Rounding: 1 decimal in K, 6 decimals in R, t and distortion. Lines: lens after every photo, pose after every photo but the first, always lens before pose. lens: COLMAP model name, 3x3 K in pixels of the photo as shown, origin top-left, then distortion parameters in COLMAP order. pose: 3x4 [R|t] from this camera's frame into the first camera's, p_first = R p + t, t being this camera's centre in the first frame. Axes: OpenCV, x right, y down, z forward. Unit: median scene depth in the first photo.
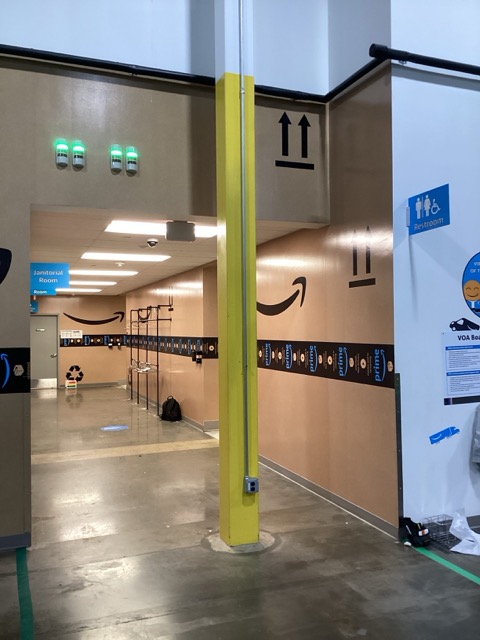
lens RADIAL K [[573.9, 0, 240.0], [0, 573.9, 320.0], [0, 0, 1]] dist [0.108511, -0.171573]
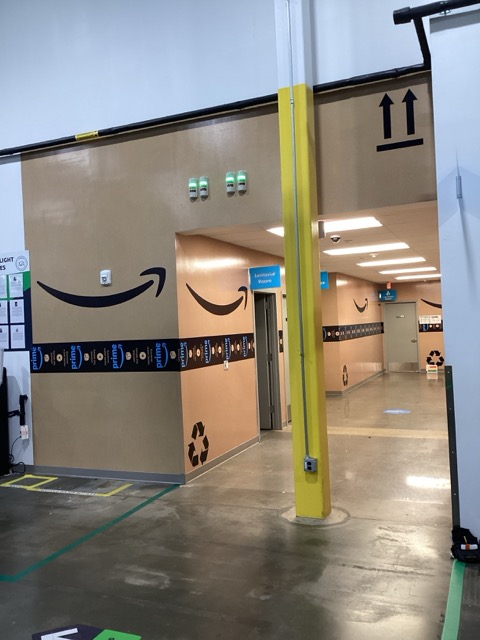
lens RADIAL K [[573.9, 0, 240.0], [0, 573.9, 320.0], [0, 0, 1]] dist [0.108511, -0.171573]
pose [[0.714347, -0.026519, -0.699289, 0.567391], [0.046903, 0.998849, 0.010034, -0.001946], [0.698218, -0.039966, 0.714768, 0.118137]]
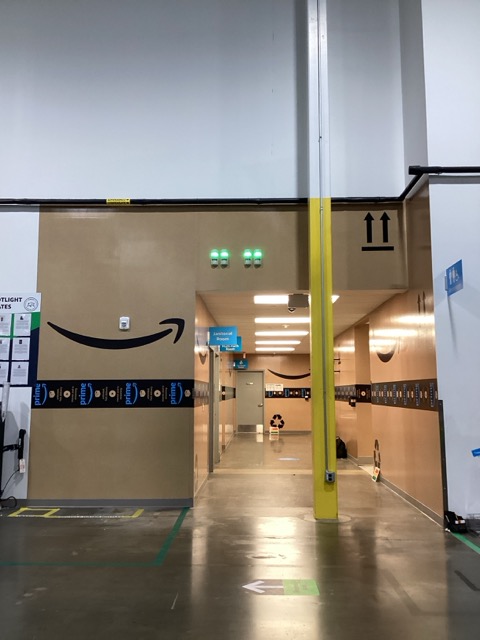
lens RADIAL K [[573.9, 0, 240.0], [0, 573.9, 320.0], [0, 0, 1]] dist [0.108511, -0.171573]
pose [[0.922120, -0.039403, -0.384892, 0.311378], [-0.002591, 0.994149, -0.107983, 0.046528], [0.386895, 0.100571, 0.916623, -0.353500]]
